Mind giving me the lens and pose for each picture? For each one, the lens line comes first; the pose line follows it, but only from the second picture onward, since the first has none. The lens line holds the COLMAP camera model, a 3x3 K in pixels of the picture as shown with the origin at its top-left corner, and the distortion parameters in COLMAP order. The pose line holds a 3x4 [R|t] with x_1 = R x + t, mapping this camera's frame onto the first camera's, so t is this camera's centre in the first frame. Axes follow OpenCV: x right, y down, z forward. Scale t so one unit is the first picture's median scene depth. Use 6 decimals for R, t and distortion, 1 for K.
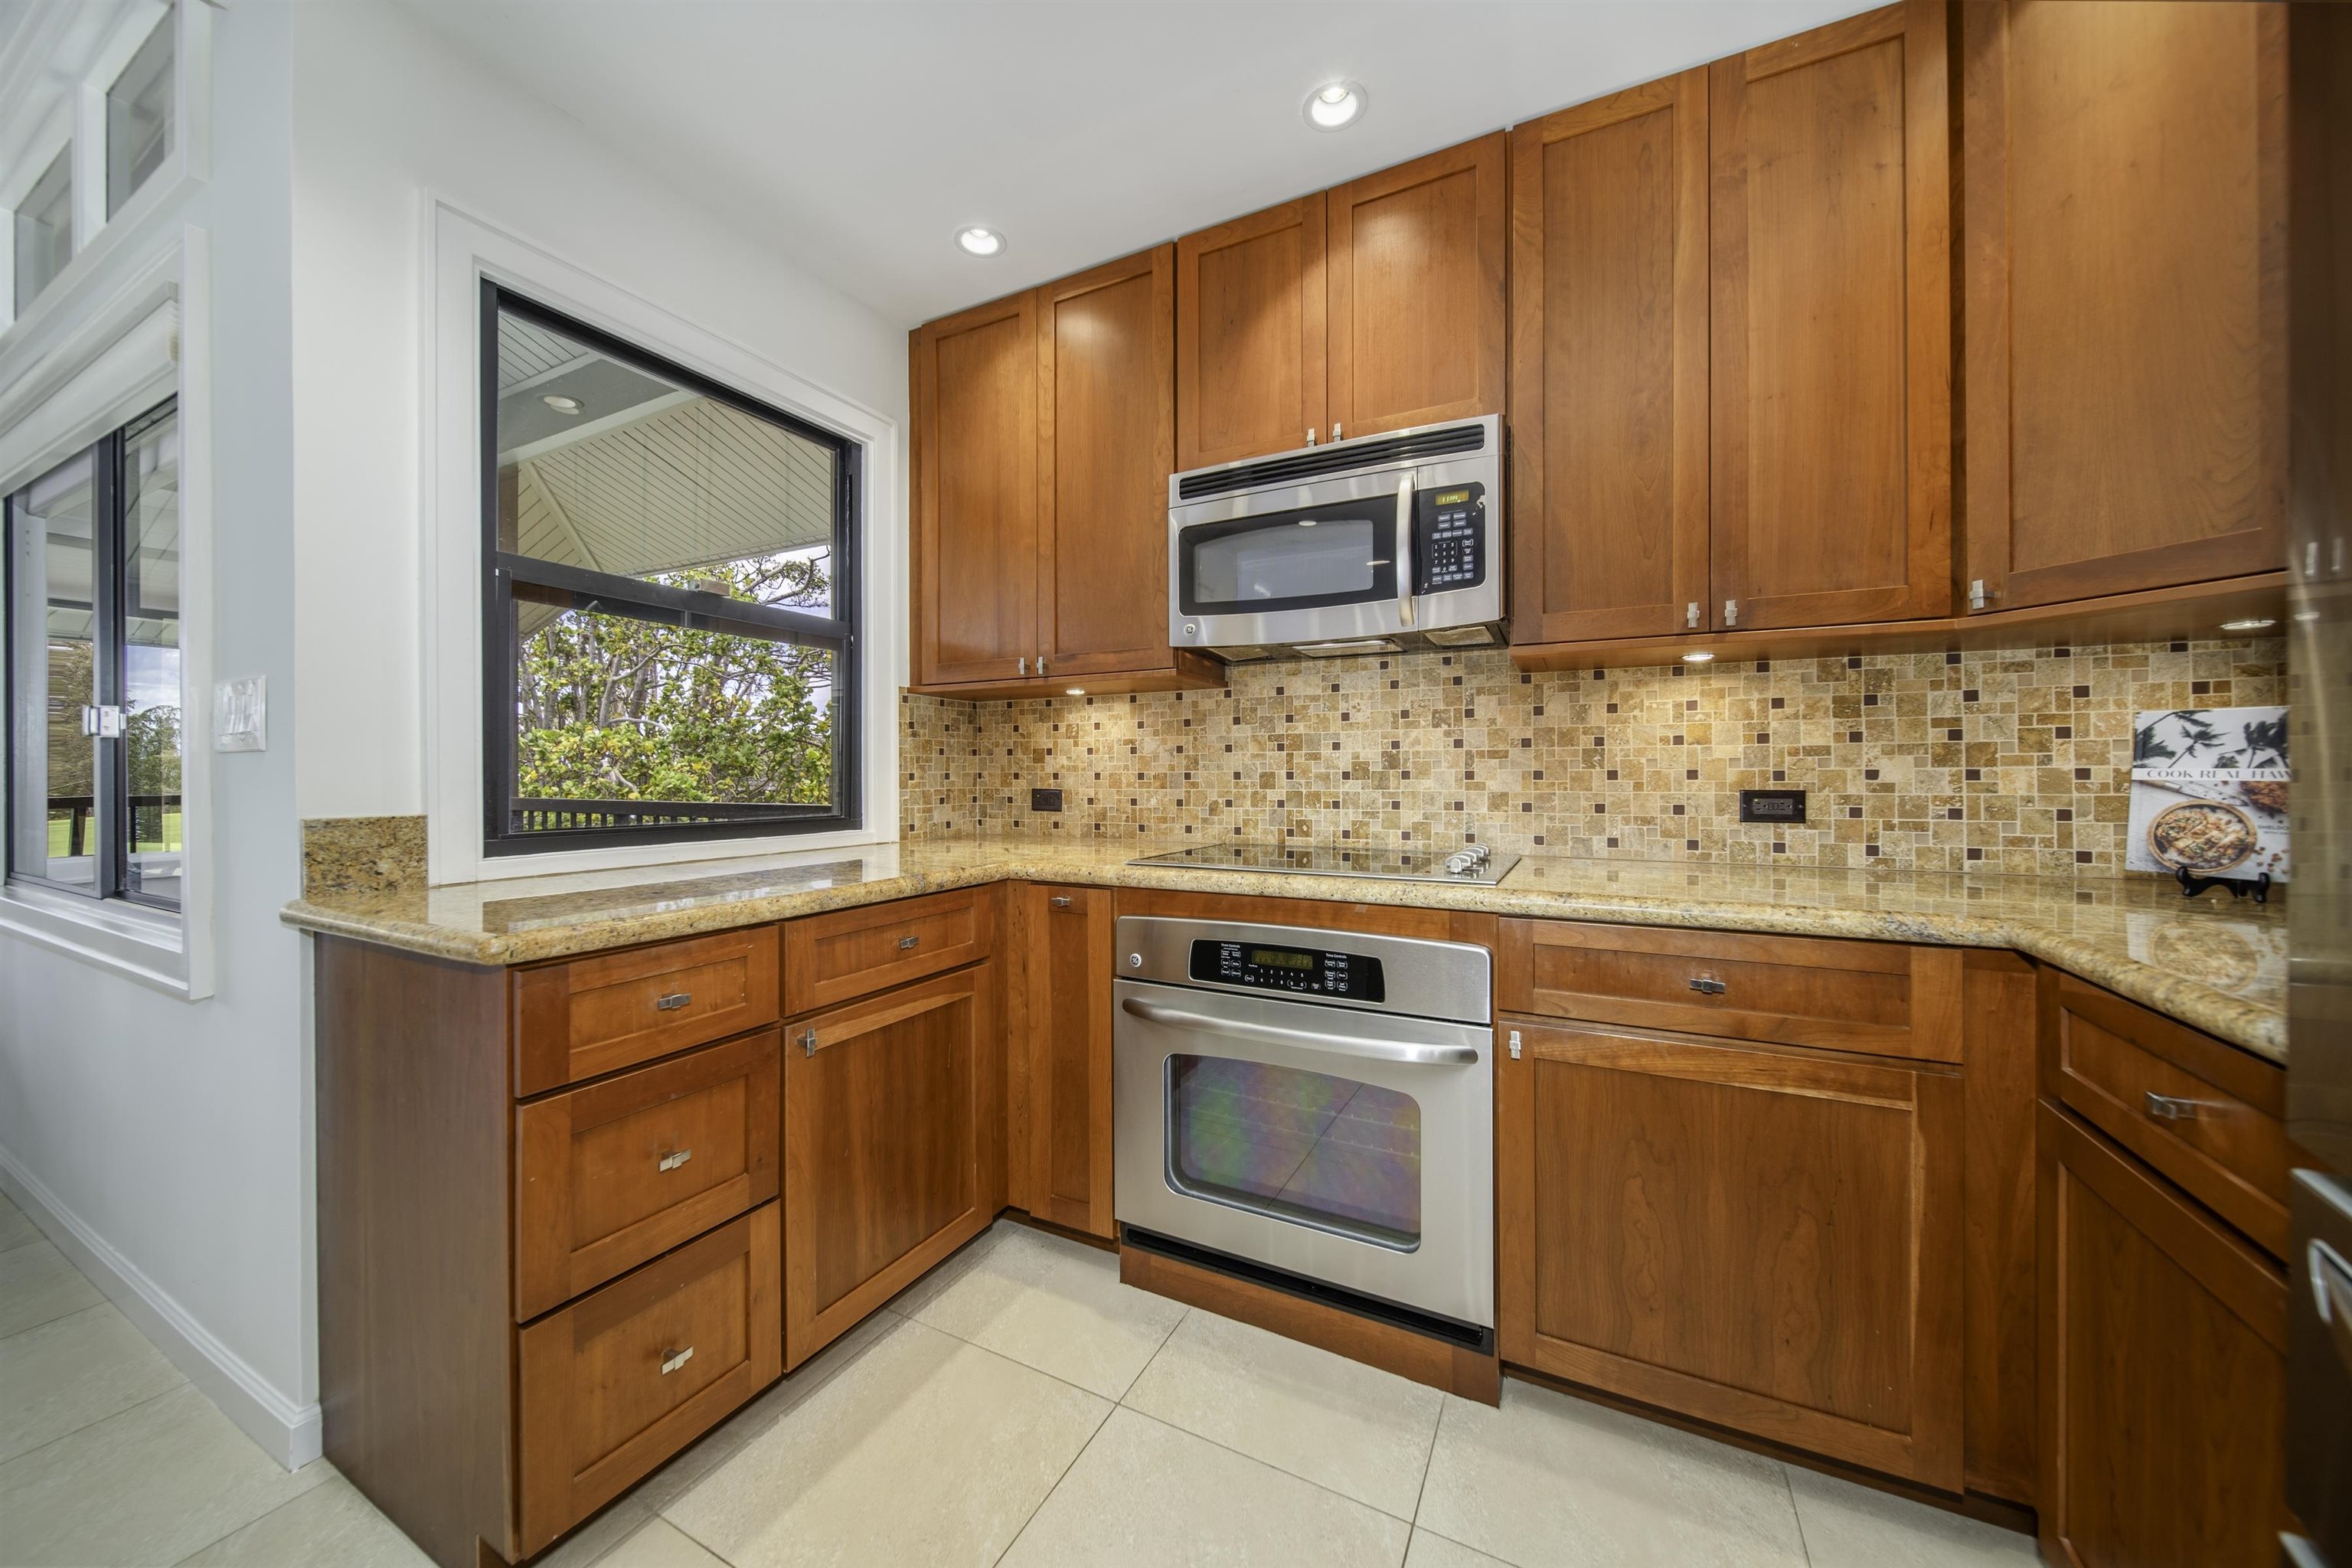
lens RADIAL K [[829.5, 0, 1166.2], [0, 829.5, 775.6], [0, 0, 1]] dist [-0.000328, -0.000207]
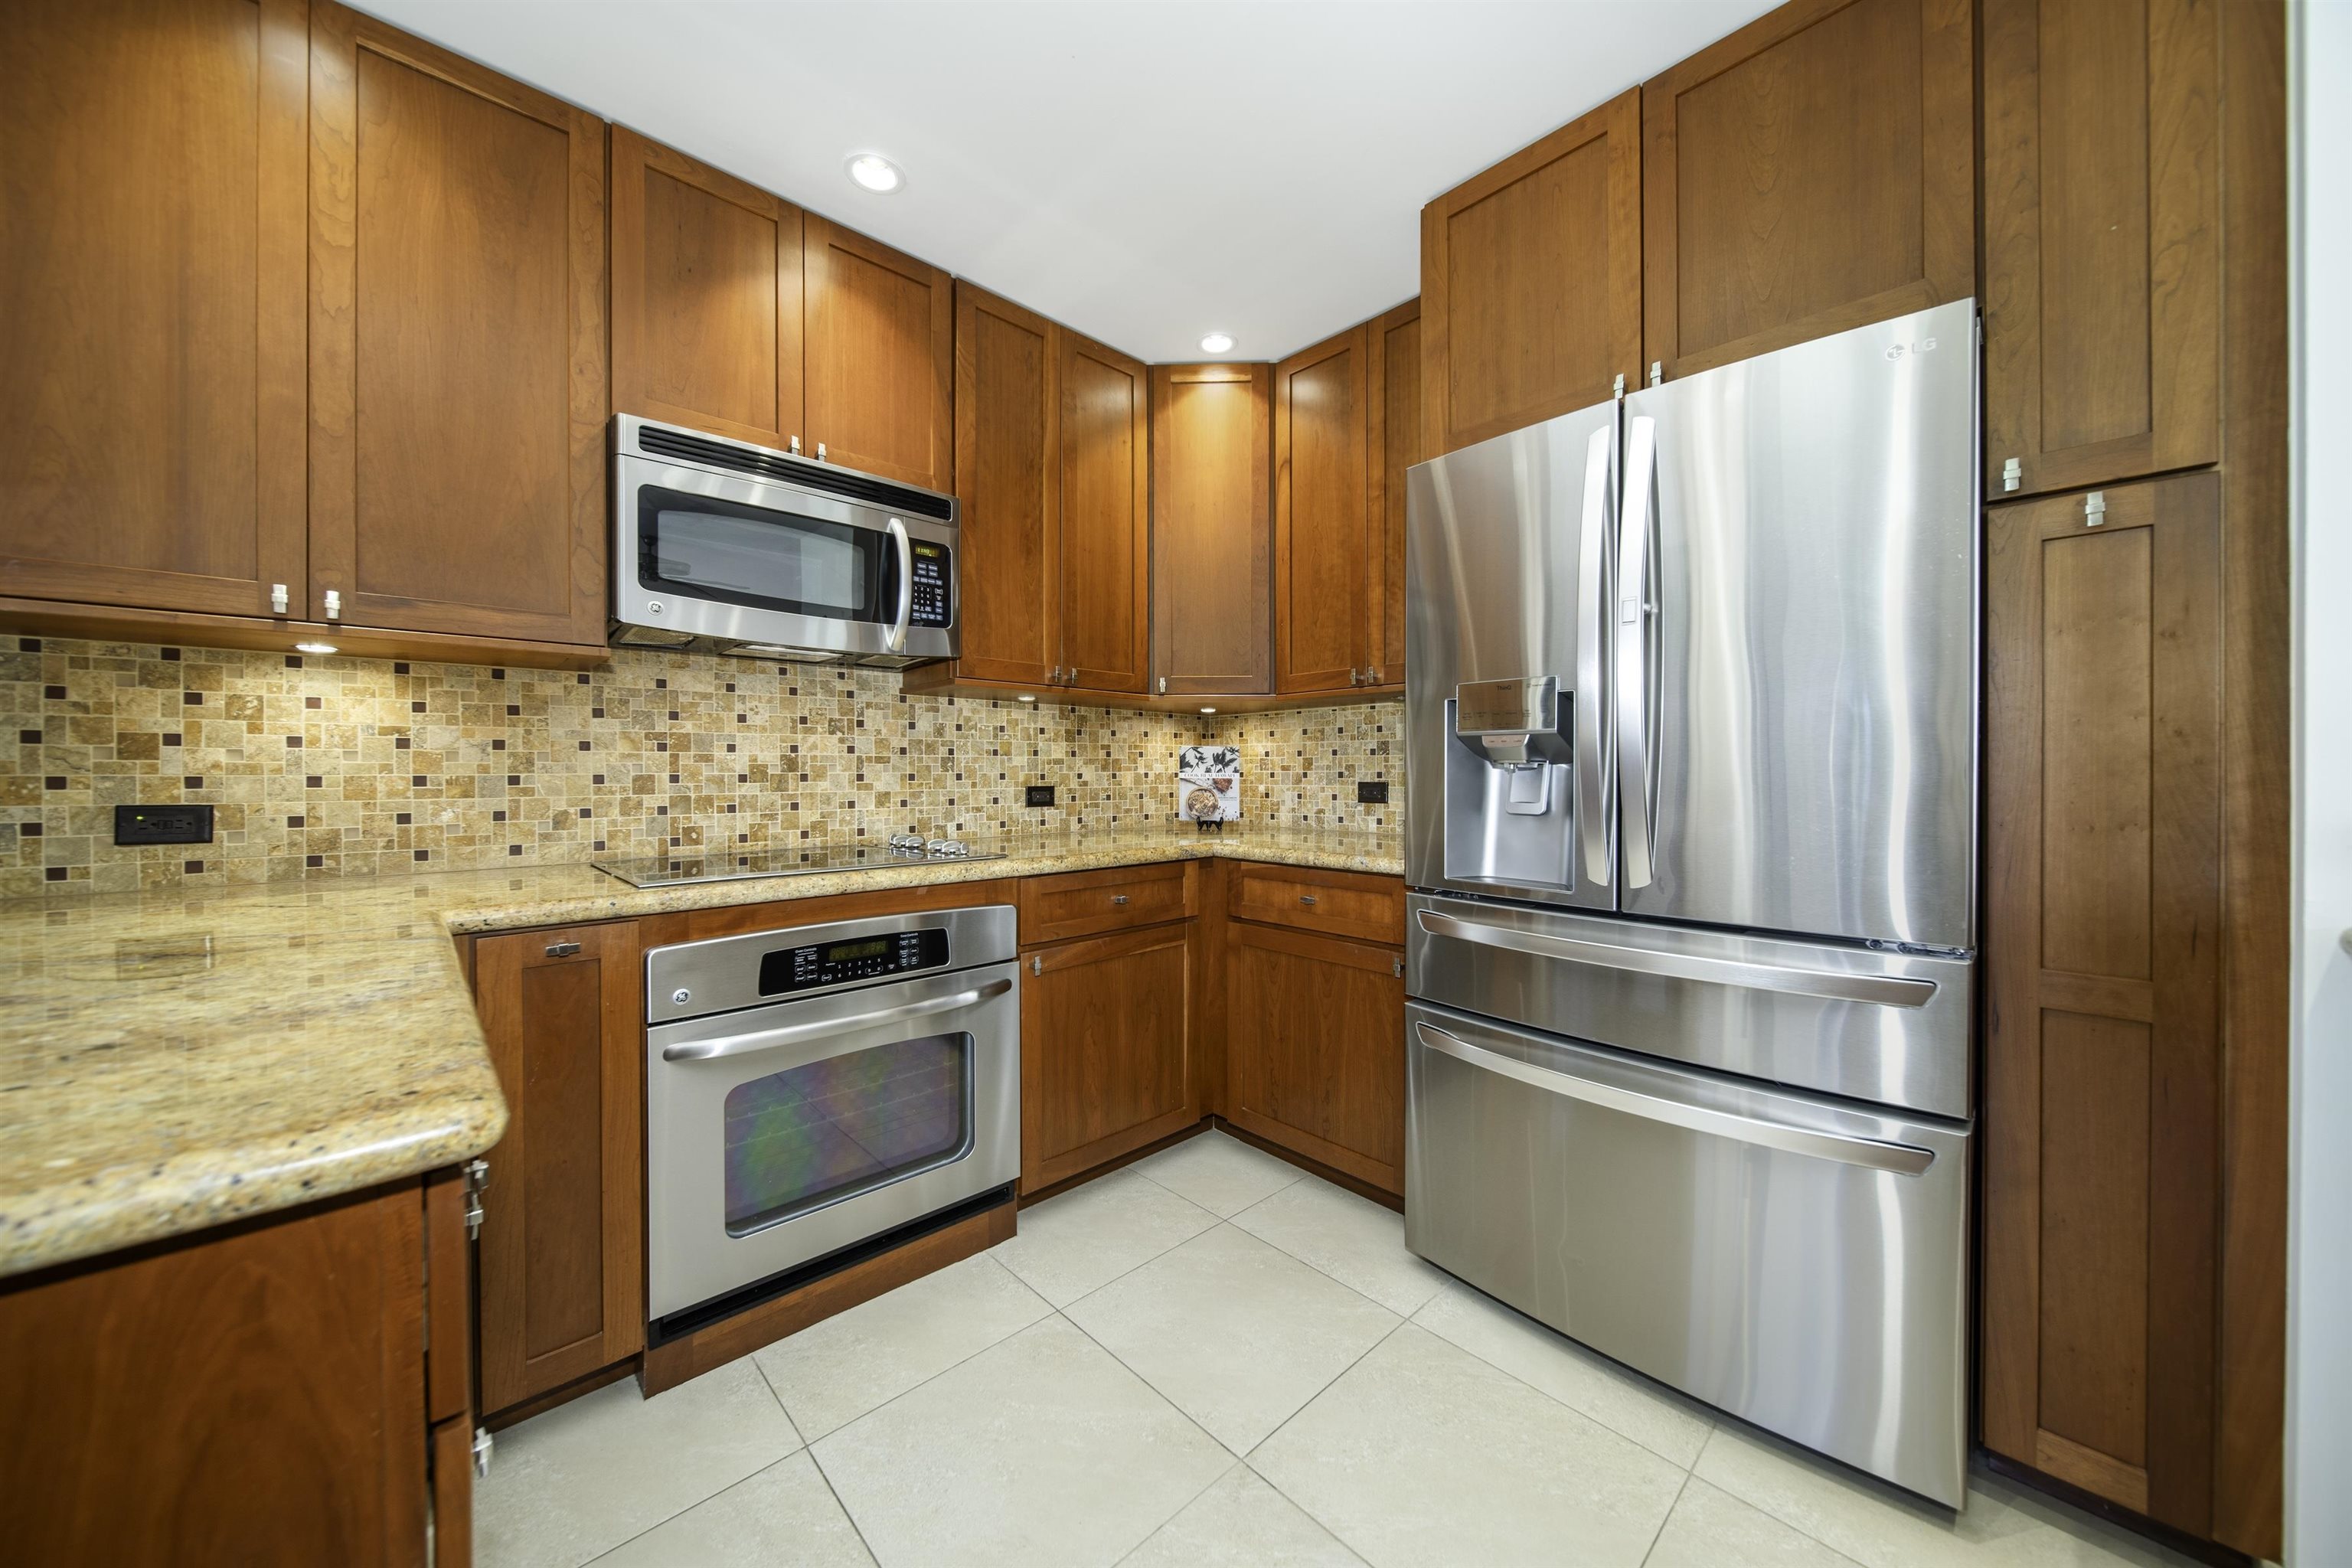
lens RADIAL K [[829.5, 0, 1166.2], [0, 829.5, 775.6], [0, 0, 1]] dist [-0.000328, -0.000207]
pose [[0.333892, -0.001497, 0.942610, -0.581564], [0.004854, 0.999988, -0.000132, -0.000837], [-0.942599, 0.004619, 0.333896, 0.215886]]
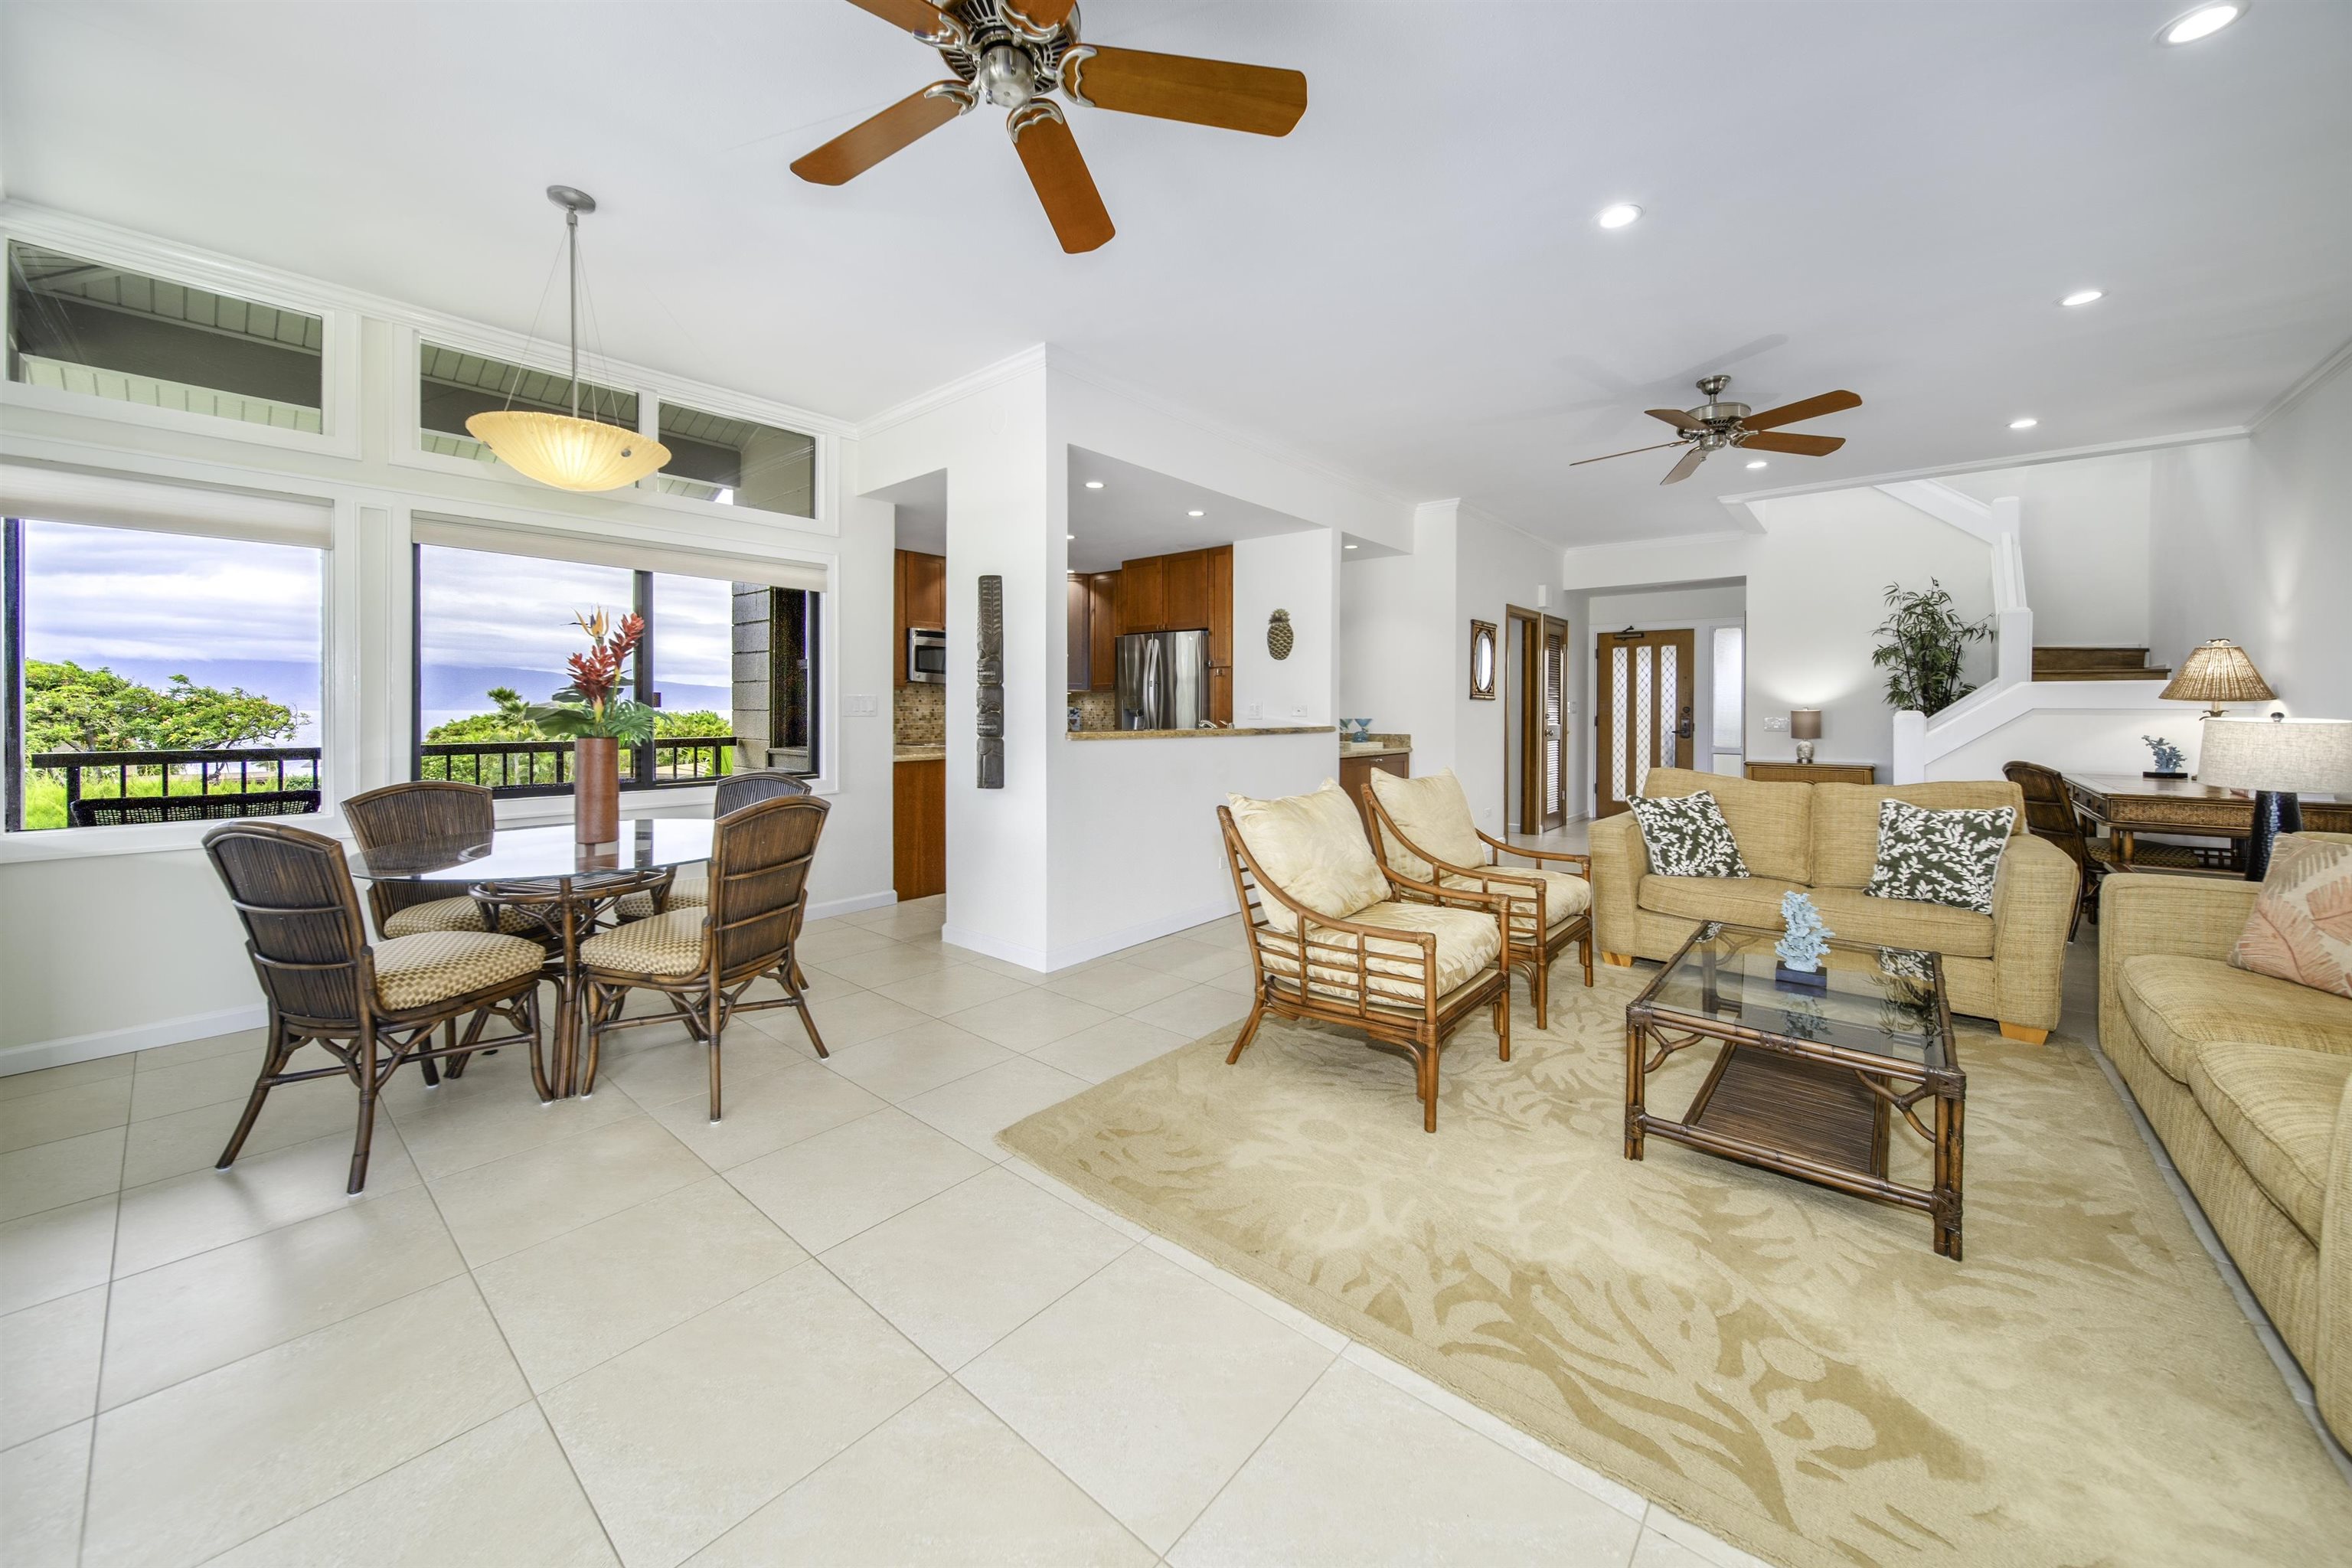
lens RADIAL K [[861.0, 0, 1170.1], [0, 861.0, 716.9], [0, 0, 1]] dist [0.000010, -0.000038]
pose [[0.219012, -0.003722, 0.975715, -3.026113], [-0.001842, 0.999989, 0.004228, -0.027129], [-0.975720, -0.002723, 0.219003, -0.718195]]
